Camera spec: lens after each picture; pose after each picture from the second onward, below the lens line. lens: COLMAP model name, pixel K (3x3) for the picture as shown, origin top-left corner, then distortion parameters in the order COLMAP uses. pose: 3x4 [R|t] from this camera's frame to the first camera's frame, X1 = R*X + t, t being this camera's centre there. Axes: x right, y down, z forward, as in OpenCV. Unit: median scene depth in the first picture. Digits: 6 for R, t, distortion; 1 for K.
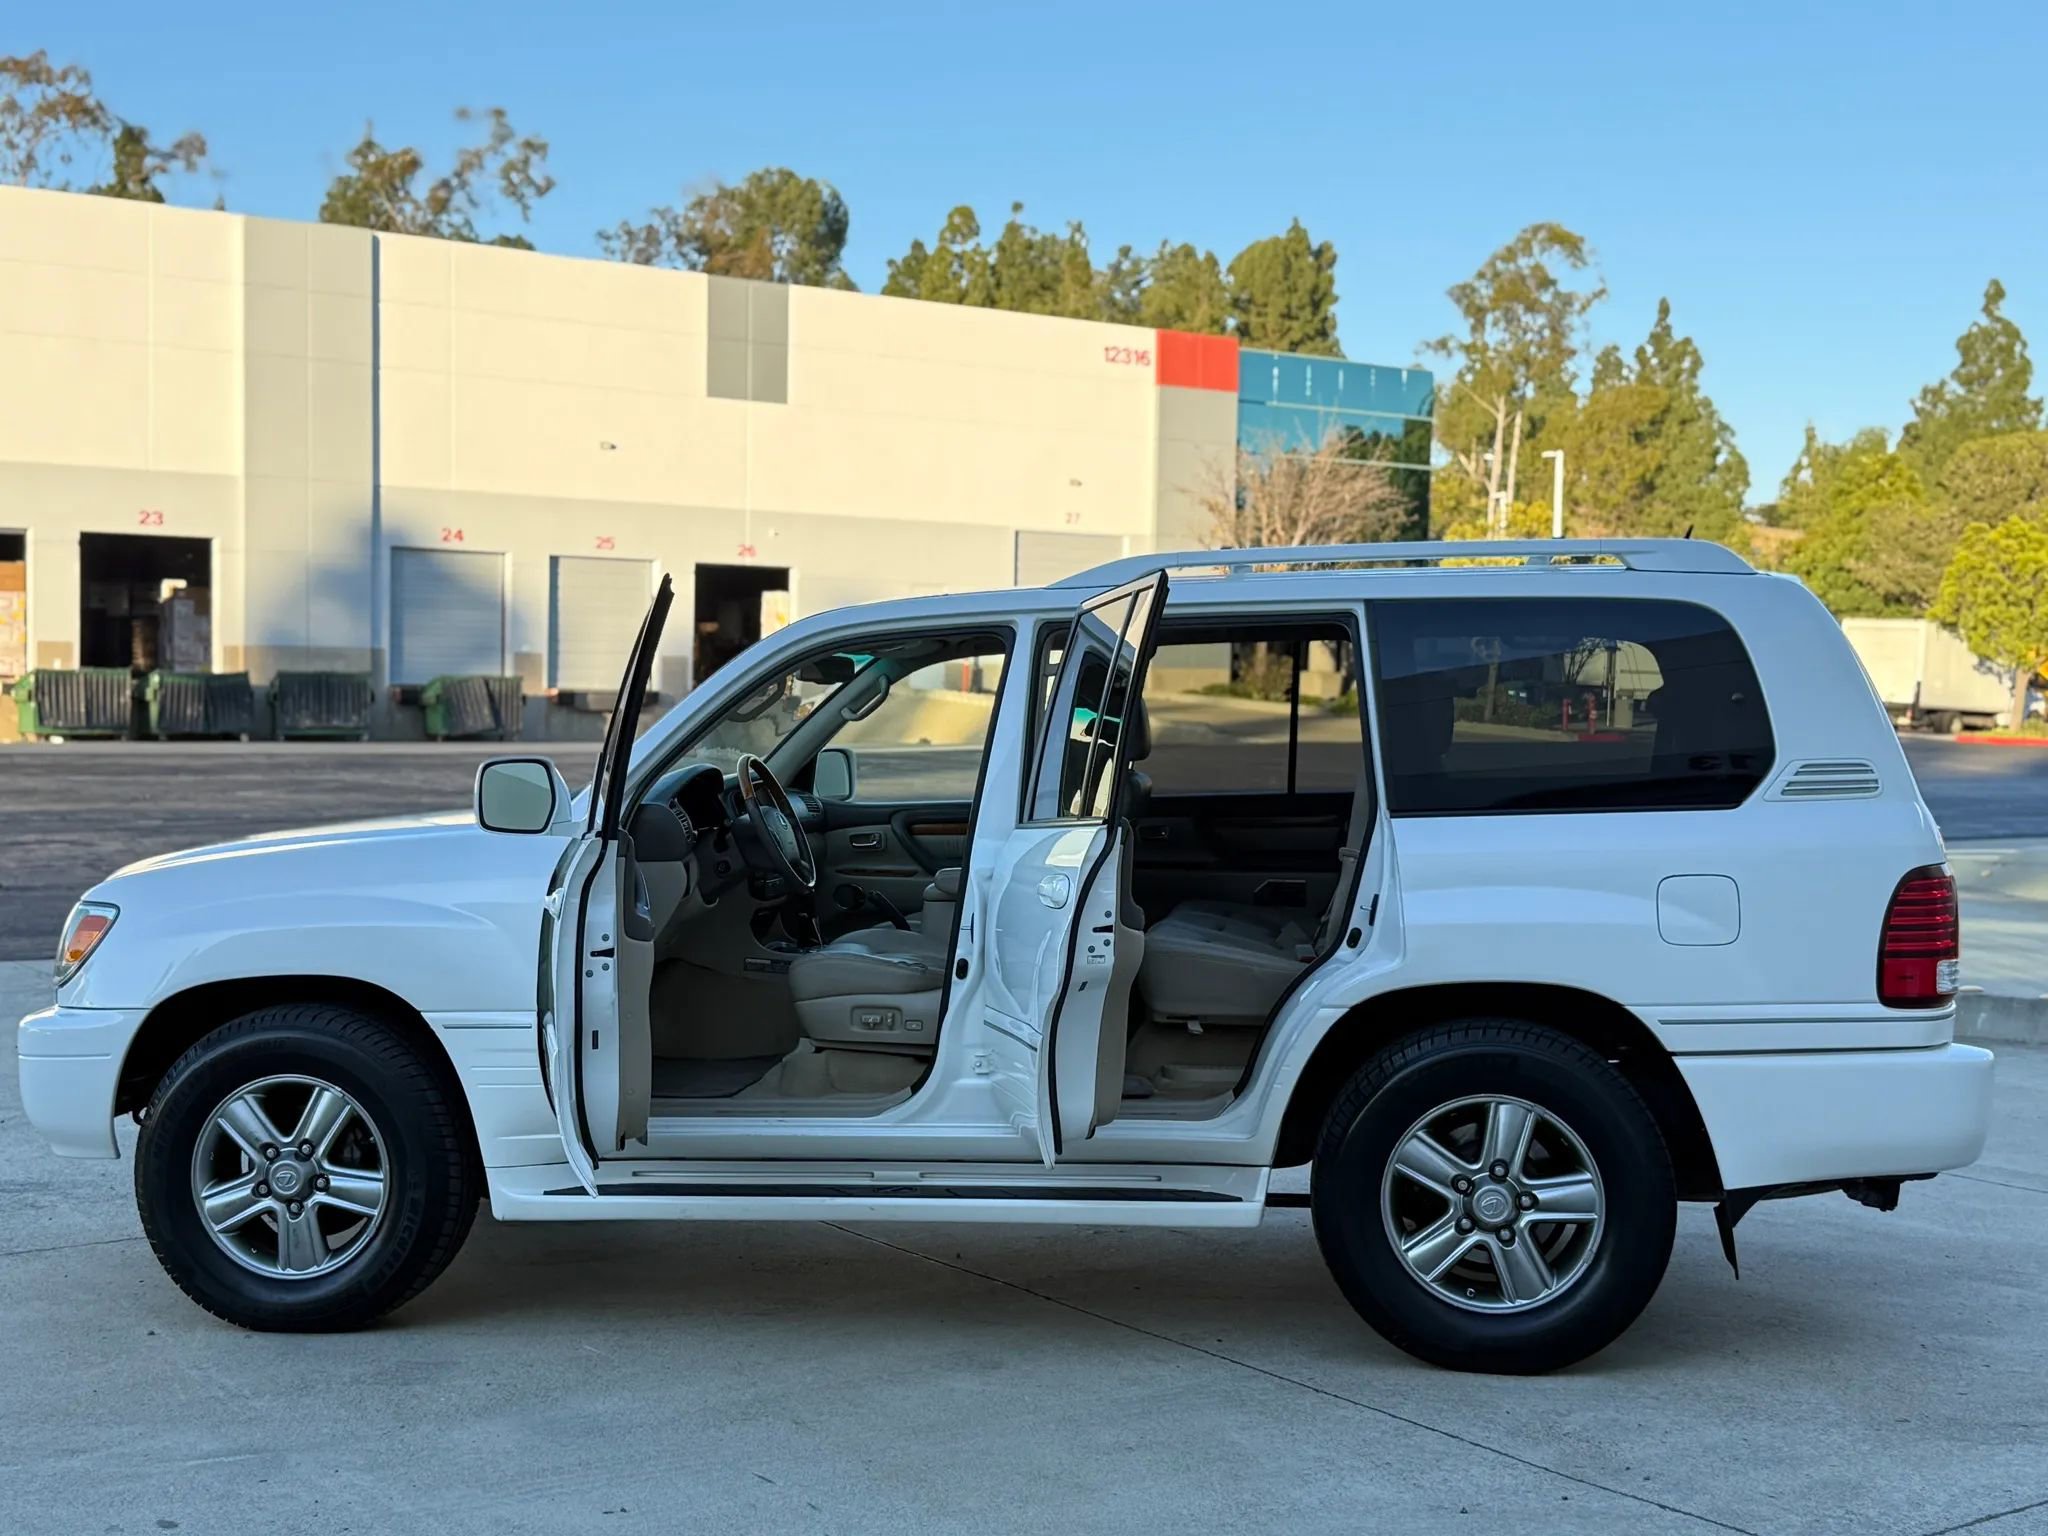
lens RADIAL K [[2444.7, 0, 1026.5], [0, 2444.7, 792.9], [0, 0, 1]] dist [0.211745, -0.541087]
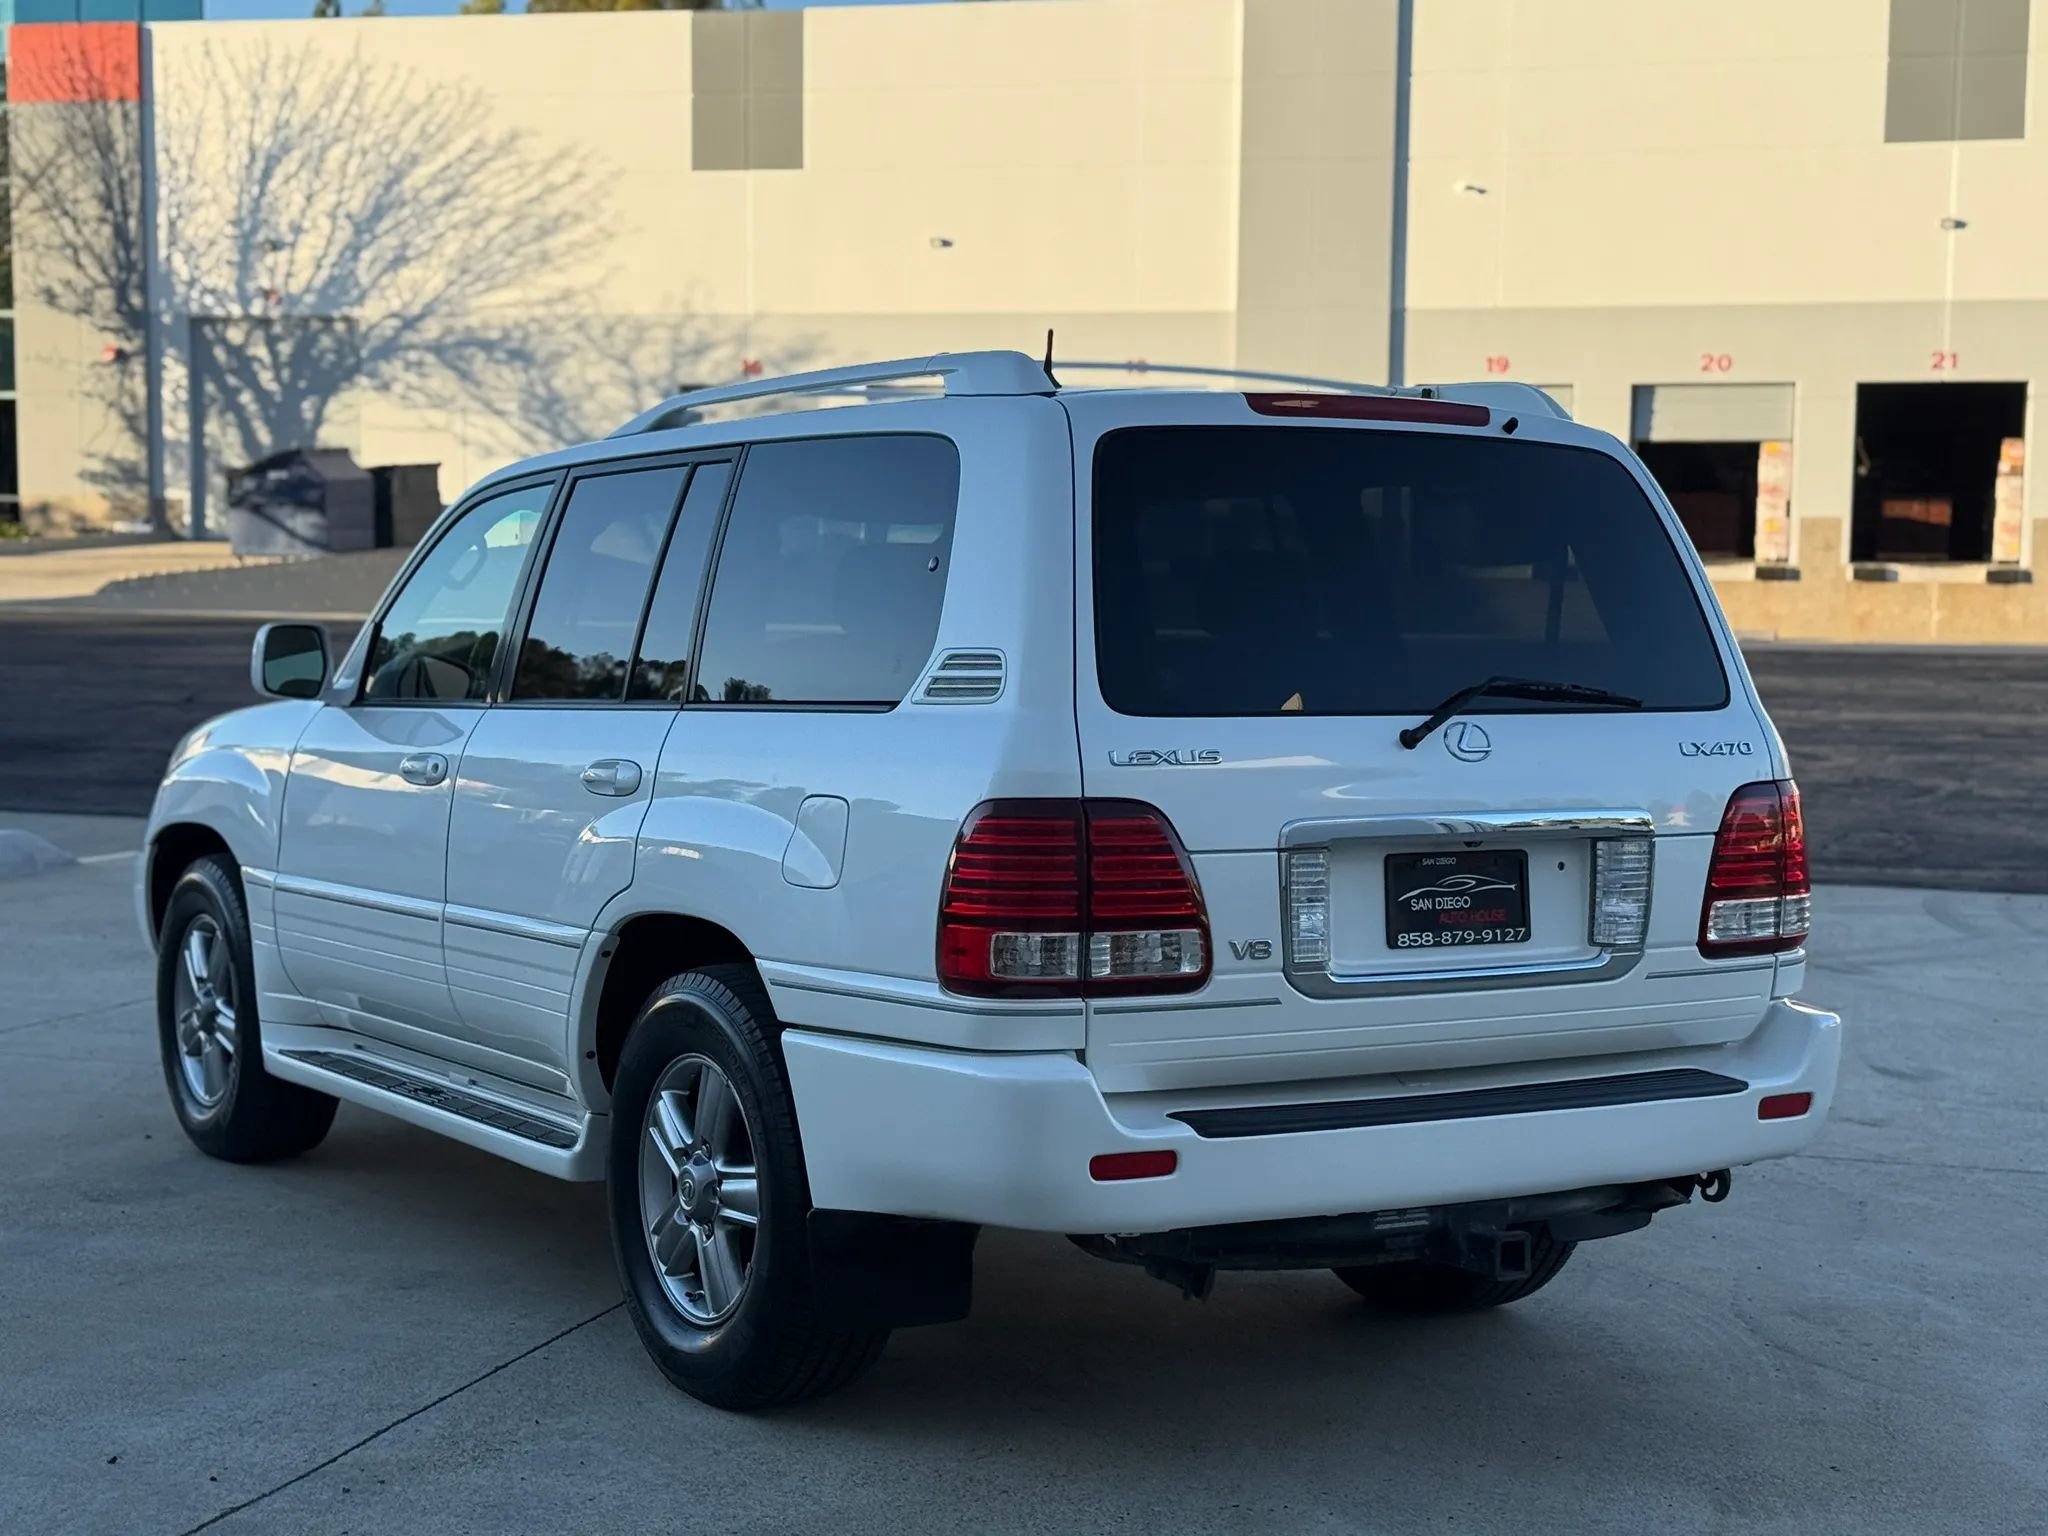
lens RADIAL K [[3059.1, 0, 1024.0], [0, 3059.1, 768.0], [0, 0, 1]] dist [0.154845, -0.144971]
pose [[0.648330, 0.048647, -0.759804, 0.096326], [-0.035342, 0.998804, 0.033793, -0.000888], [0.760539, 0.004944, 0.649274, 0.040406]]
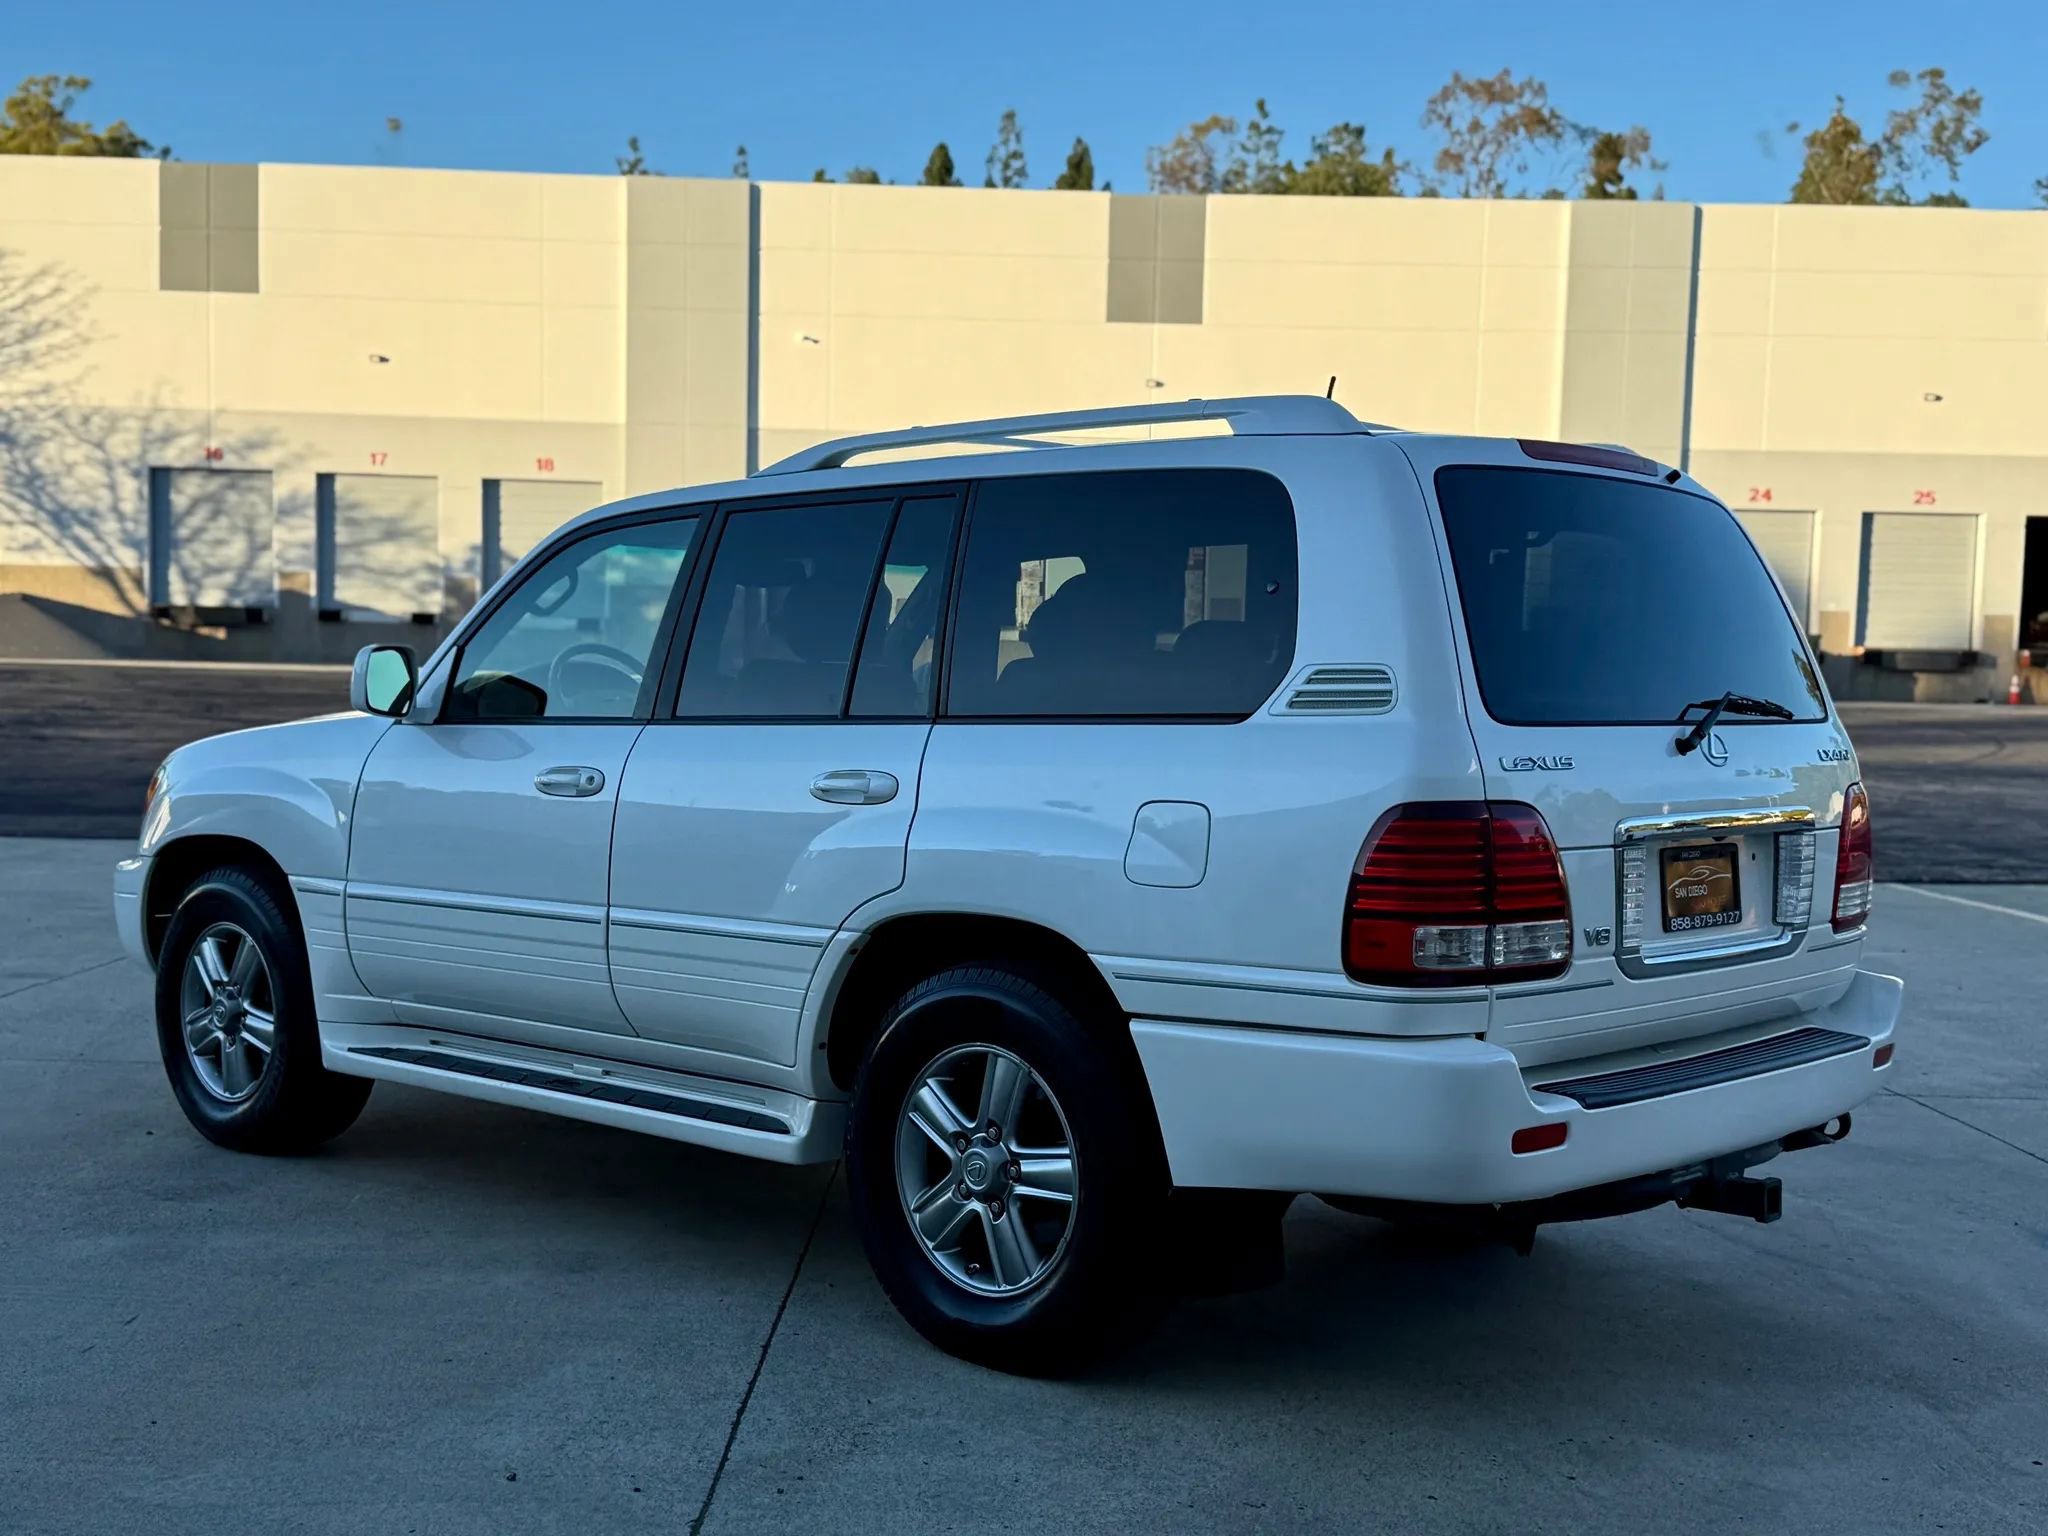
lens RADIAL K [[2316.3, 0, 1024.0], [0, 2316.3, 768.0], [0, 0, 1]] dist [0.218191, -0.549256]
pose [[0.827477, 0.040161, -0.560061, 0.061944], [-0.036244, 0.999179, 0.018099, 0.000931], [0.560328, 0.005322, 0.828254, 0.031024]]
